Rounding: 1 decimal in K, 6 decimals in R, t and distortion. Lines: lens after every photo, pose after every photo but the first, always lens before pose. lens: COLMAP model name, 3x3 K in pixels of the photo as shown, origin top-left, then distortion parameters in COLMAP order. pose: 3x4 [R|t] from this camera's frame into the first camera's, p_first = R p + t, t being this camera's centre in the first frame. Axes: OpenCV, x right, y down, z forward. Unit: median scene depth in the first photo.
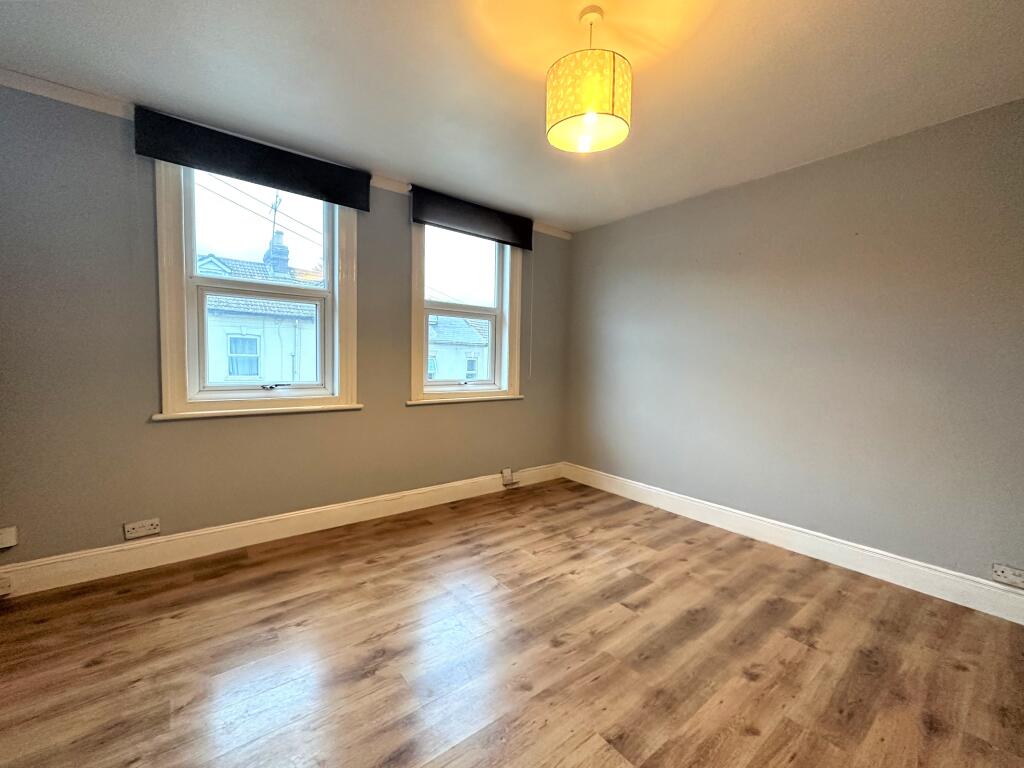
lens RADIAL K [[409.5, 0, 507.2], [0, 409.5, 381.4], [0, 0, 1]] dist [0.001289, 0.000010]
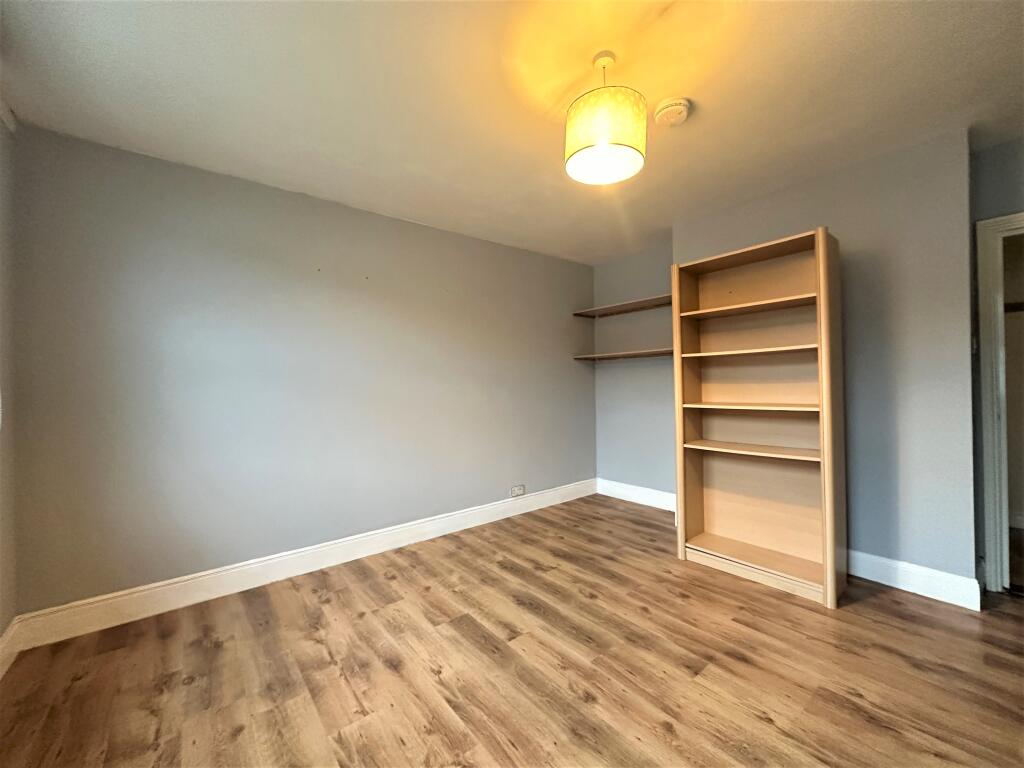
lens RADIAL K [[409.5, 0, 507.5], [0, 409.5, 387.7], [0, 0, 1]] dist [0.001289, 0.000010]
pose [[0.006533, -0.027654, 0.999596, -0.545082], [0.071829, 0.997048, 0.027114, -0.048336], [-0.997396, 0.071623, 0.008500, 0.817137]]
